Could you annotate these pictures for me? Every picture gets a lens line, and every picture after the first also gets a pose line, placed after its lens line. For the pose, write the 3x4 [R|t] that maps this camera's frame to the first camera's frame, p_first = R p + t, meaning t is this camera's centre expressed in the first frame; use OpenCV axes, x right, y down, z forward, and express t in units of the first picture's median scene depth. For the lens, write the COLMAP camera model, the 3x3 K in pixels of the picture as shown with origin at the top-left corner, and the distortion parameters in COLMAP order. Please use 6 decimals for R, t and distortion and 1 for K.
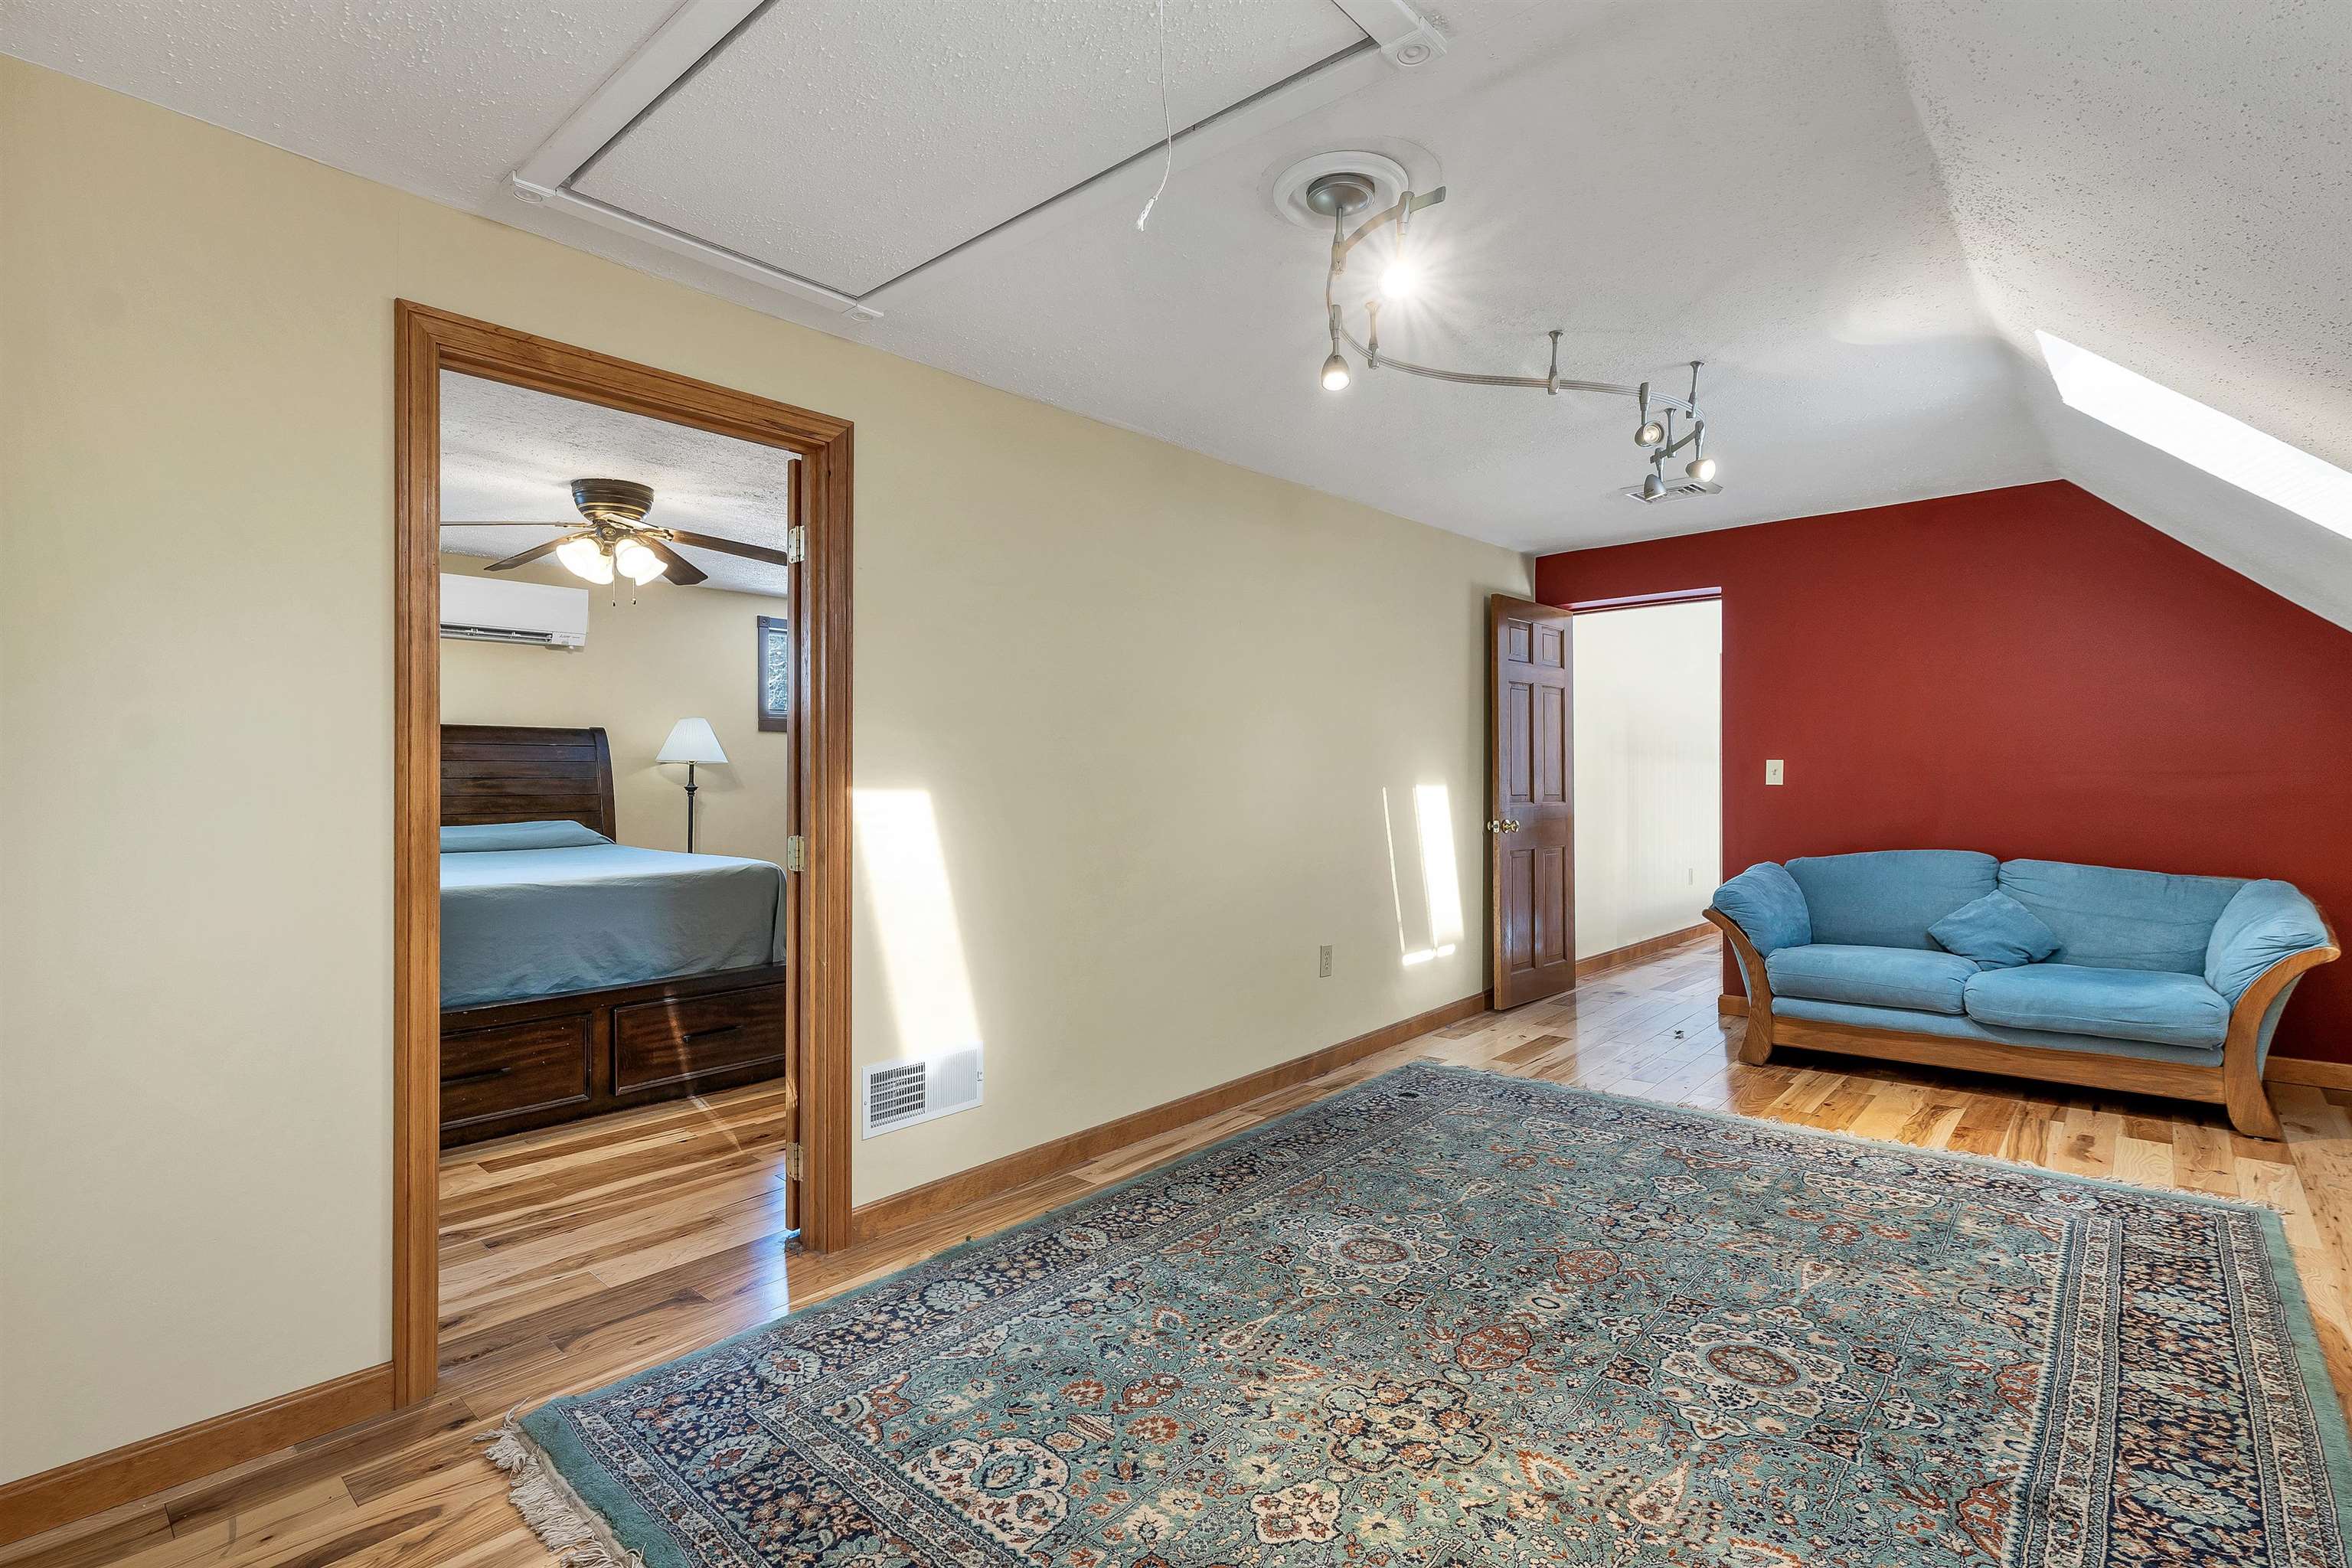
lens RADIAL K [[1094.2, 0, 1174.5], [0, 1094.2, 770.4], [0, 0, 1]] dist [-0.003462, 0.001213]
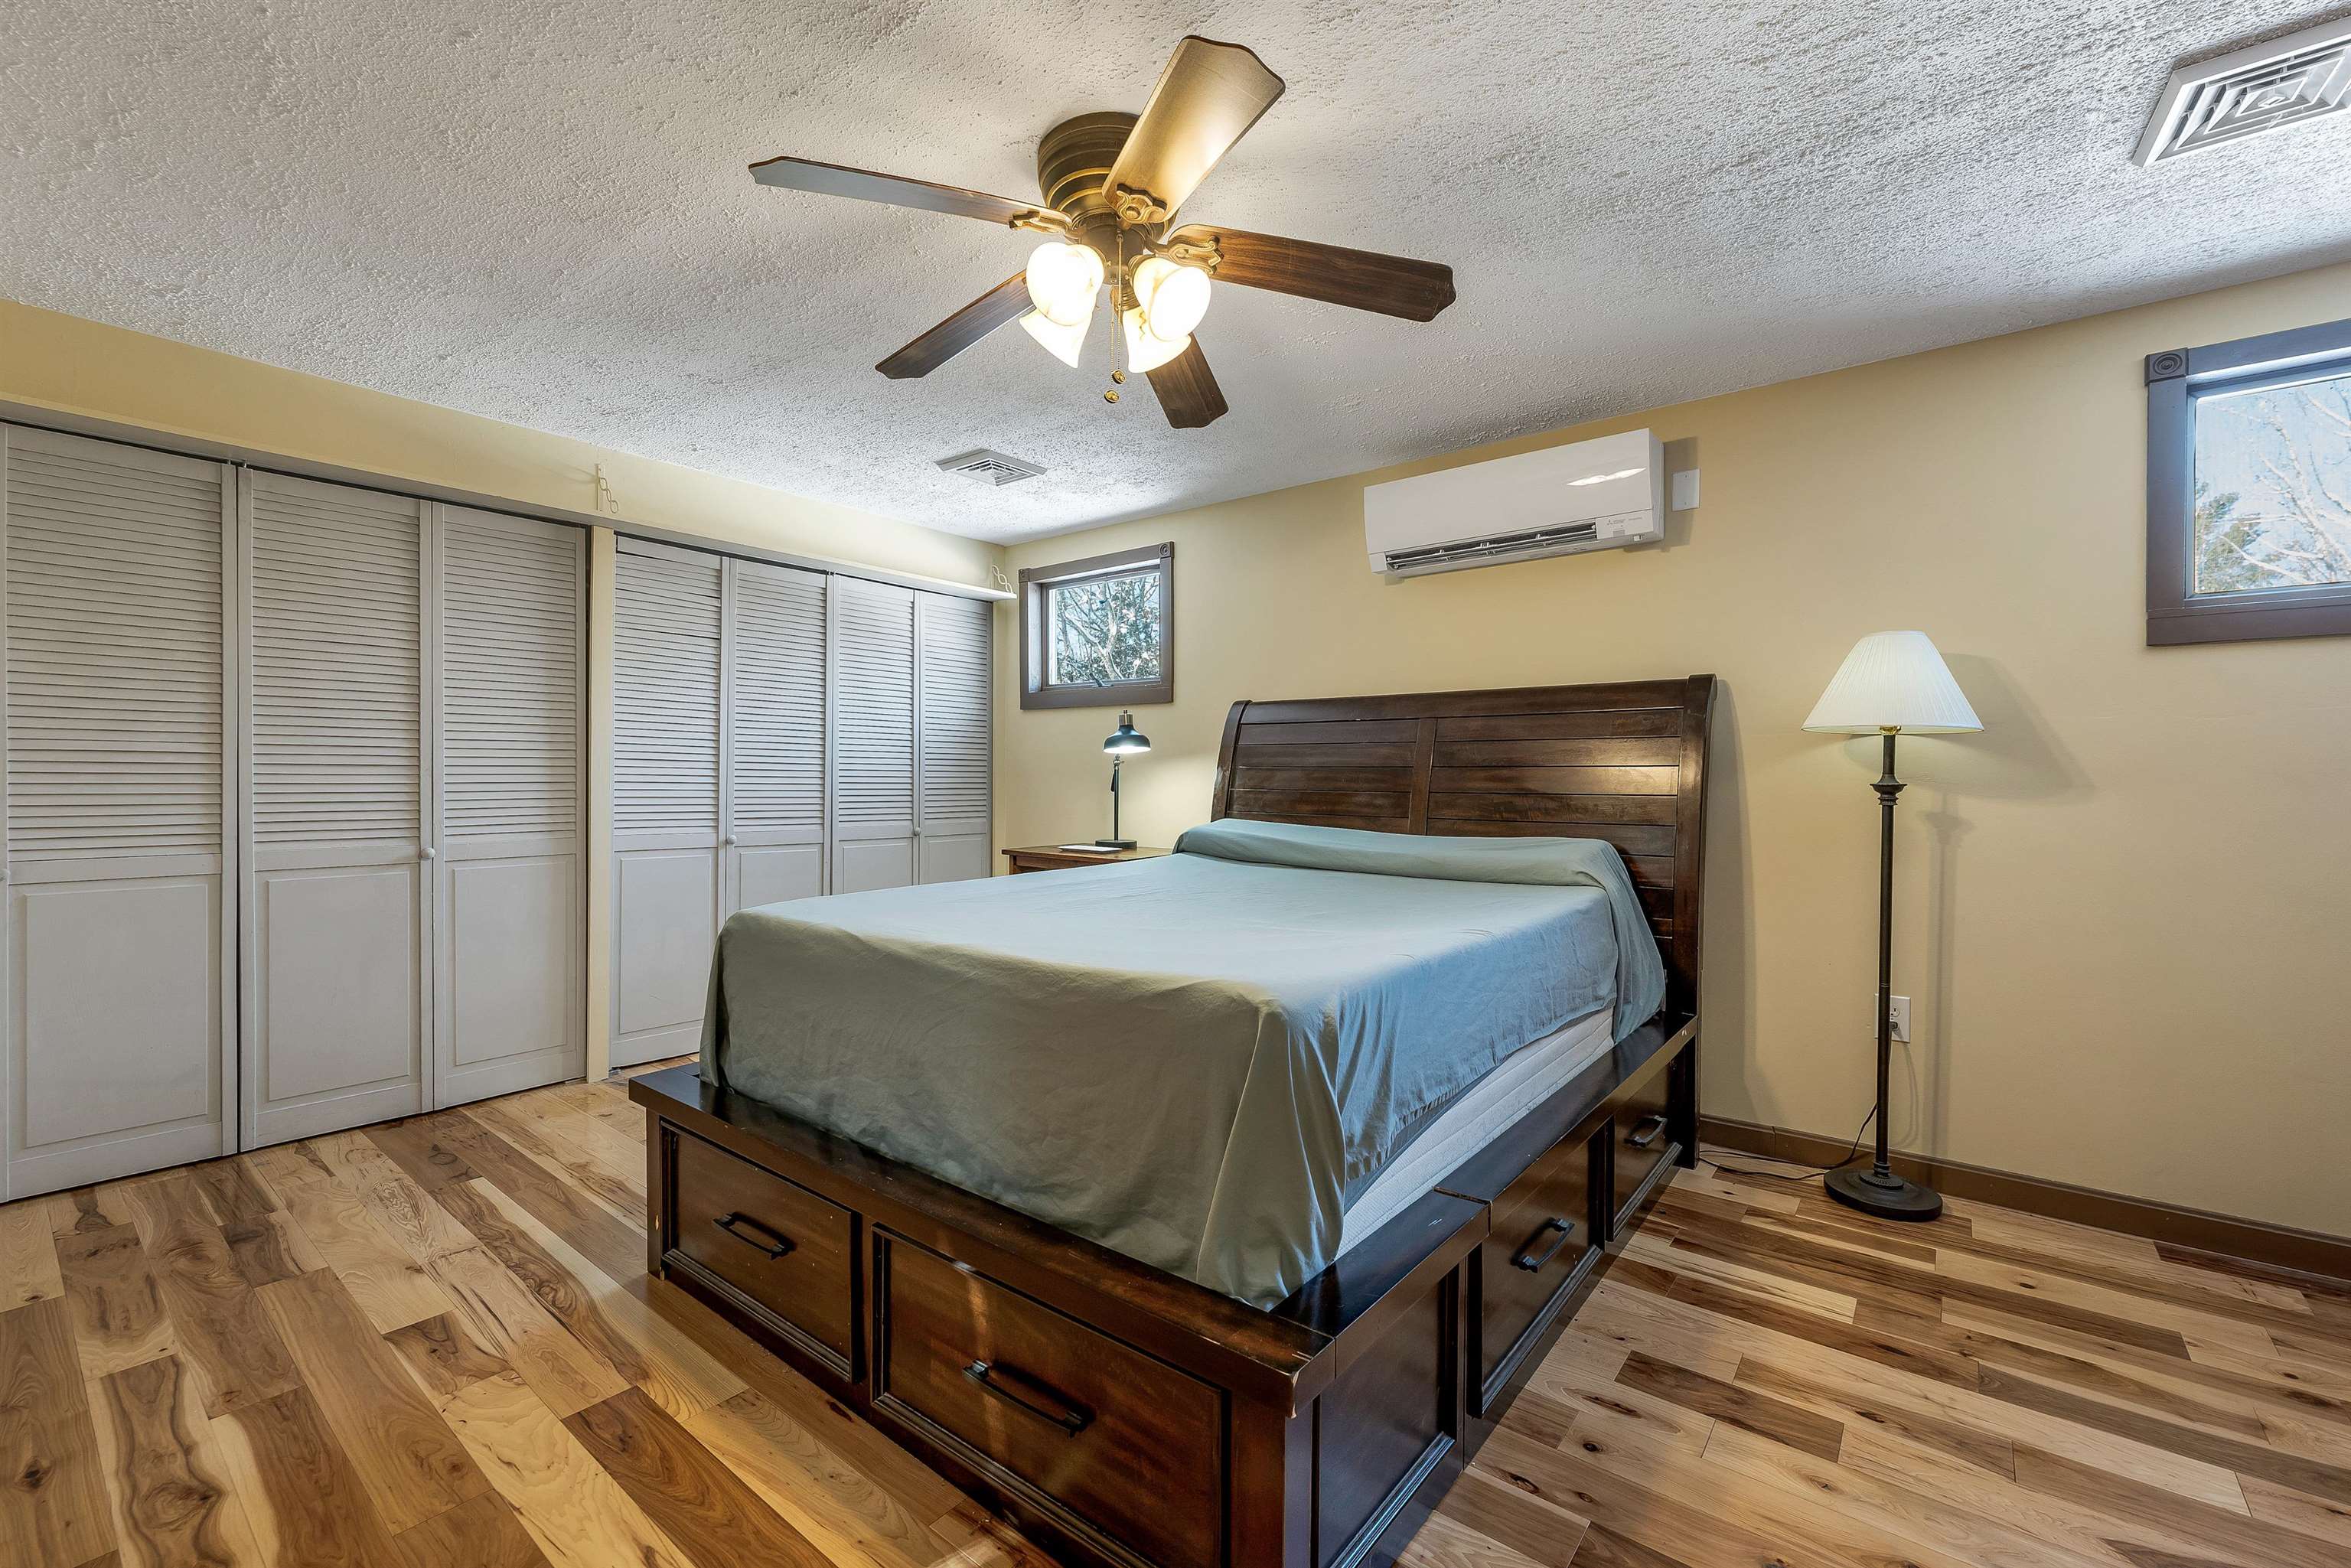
lens RADIAL K [[973.0, 0, 1168.8], [0, 973.0, 789.4], [0, 0, 1]] dist [0.001019, -0.001579]
pose [[0.054665, 0.007157, -0.998479, -0.053578], [-0.002648, 0.999972, 0.007022, 0.016512], [0.998501, 0.002260, 0.054682, 0.737184]]
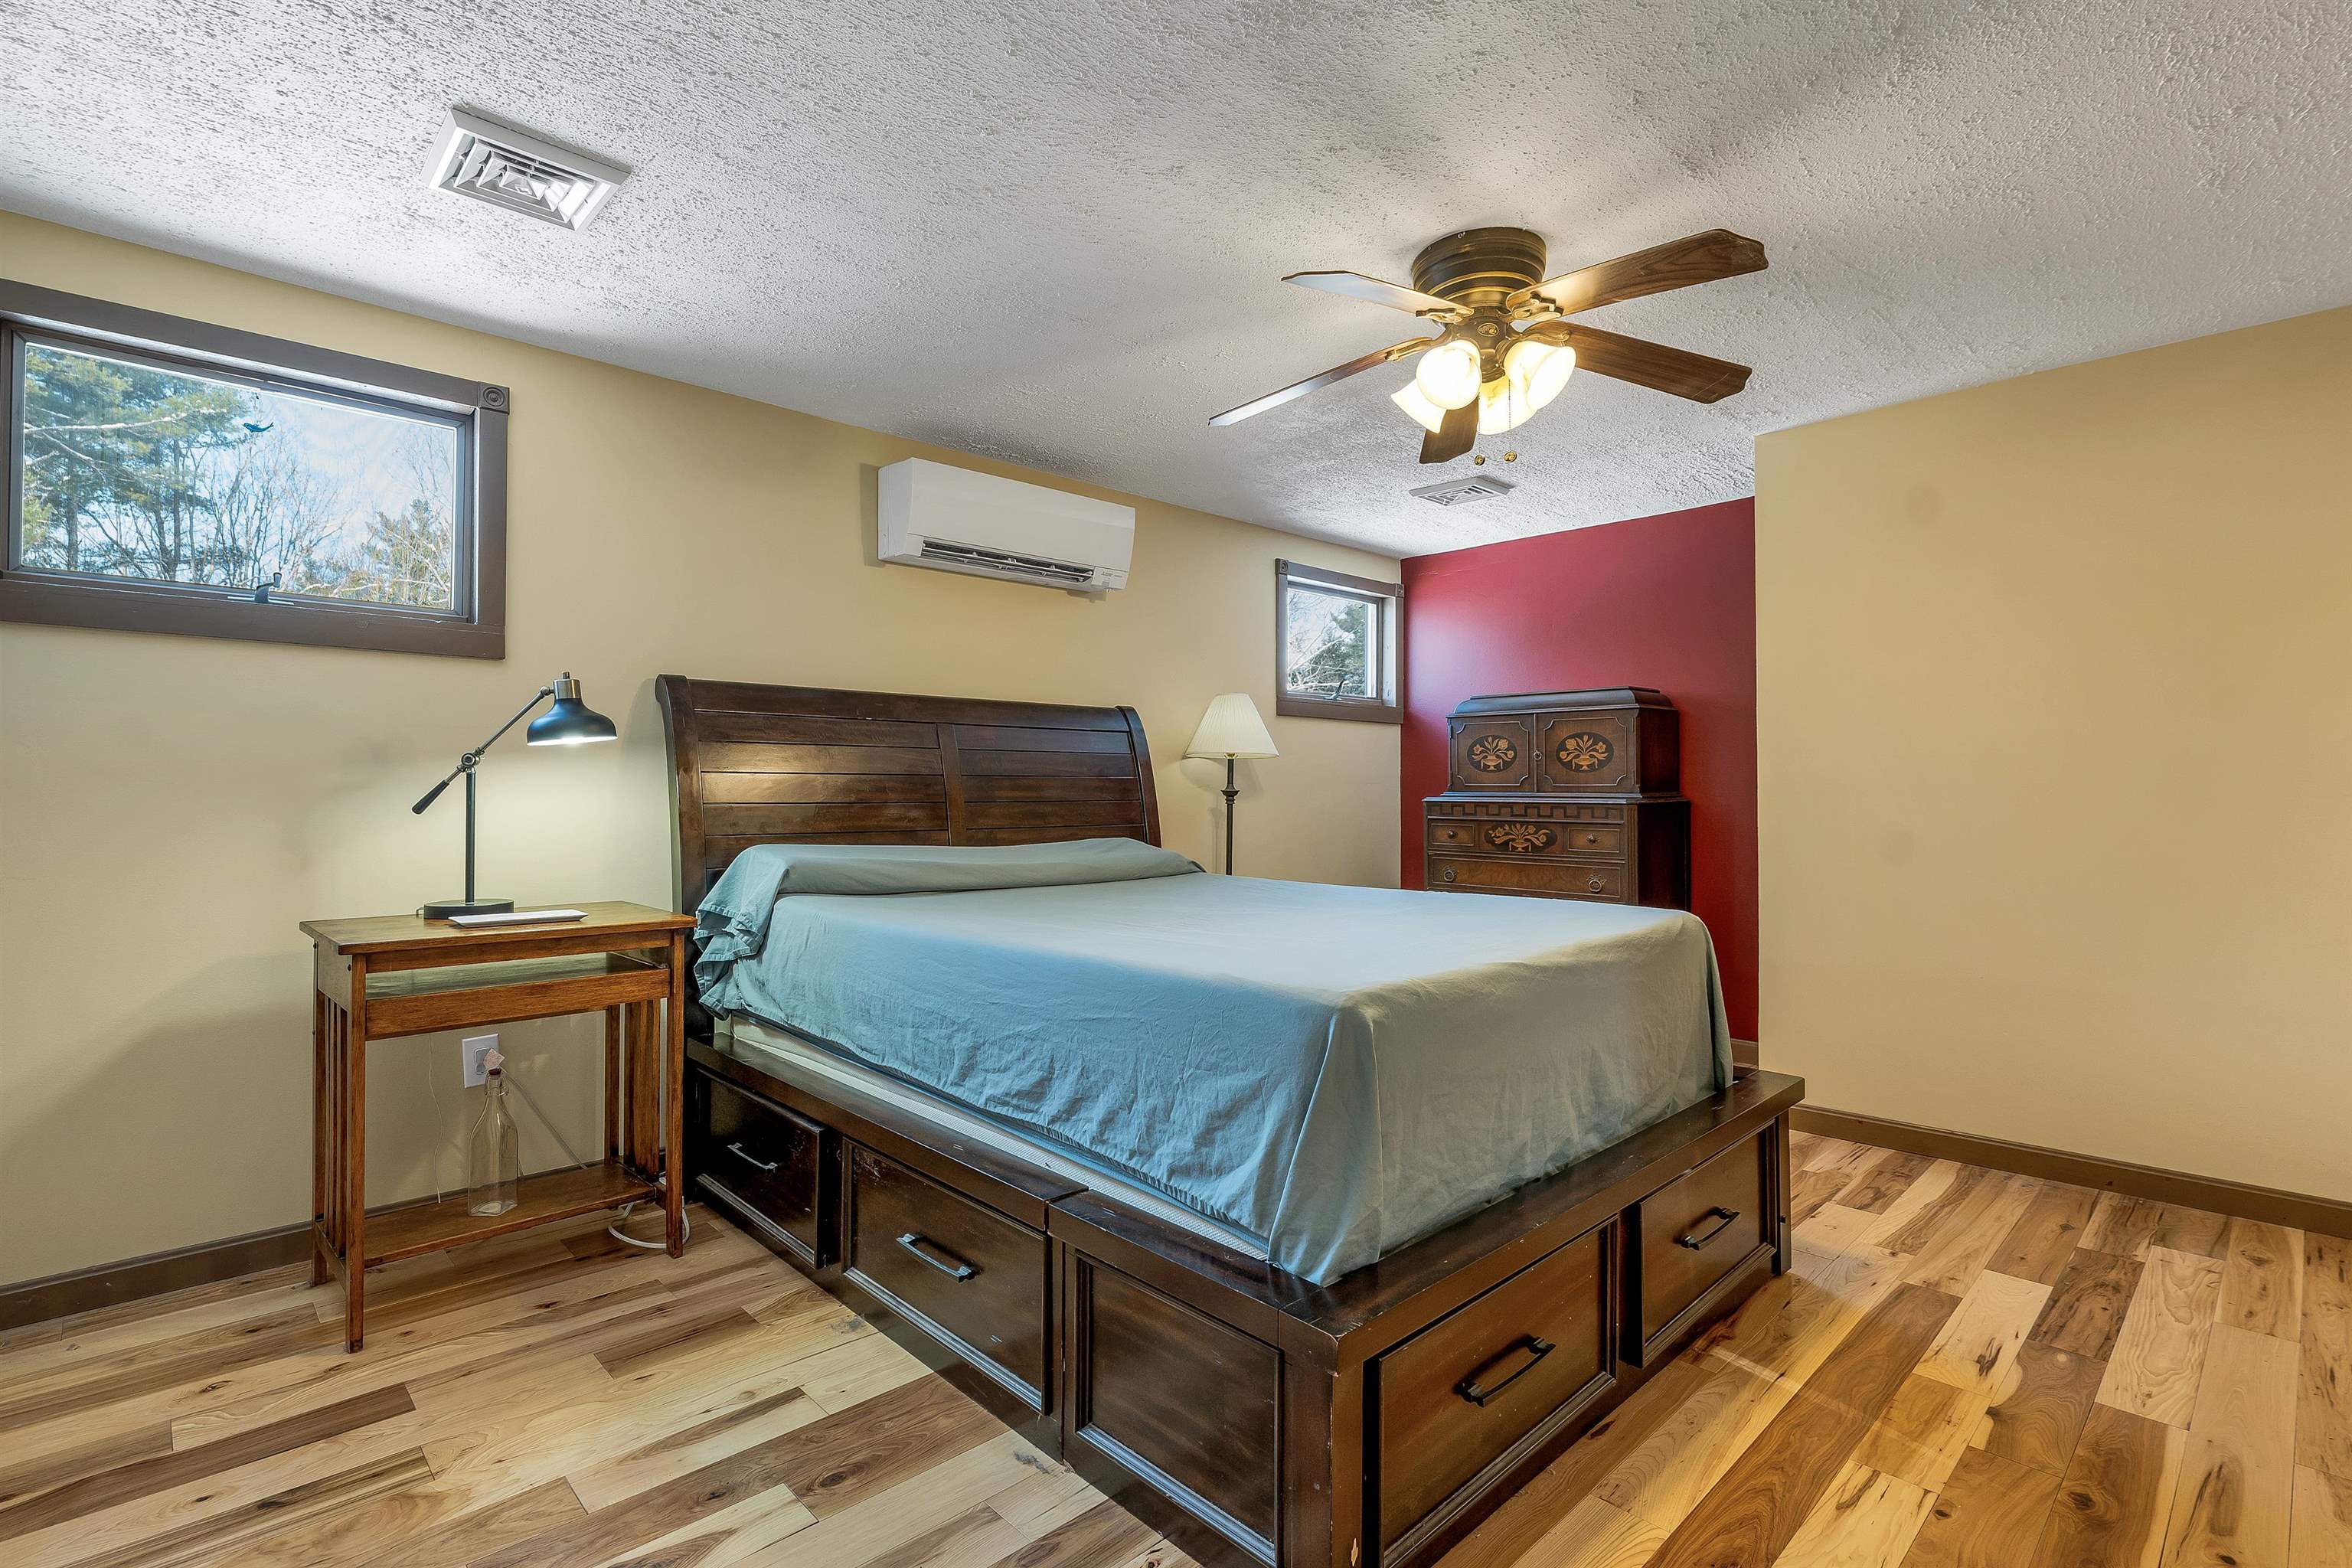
lens RADIAL K [[1094.2, 0, 1172.8], [0, 1094.2, 784.9], [0, 0, 1]] dist [-0.003462, 0.001213]
pose [[0.996992, -0.002968, -0.077442, -0.462997], [0.002808, 0.999994, -0.002180, 0.013741], [0.077448, 0.001956, 0.996994, 0.307862]]
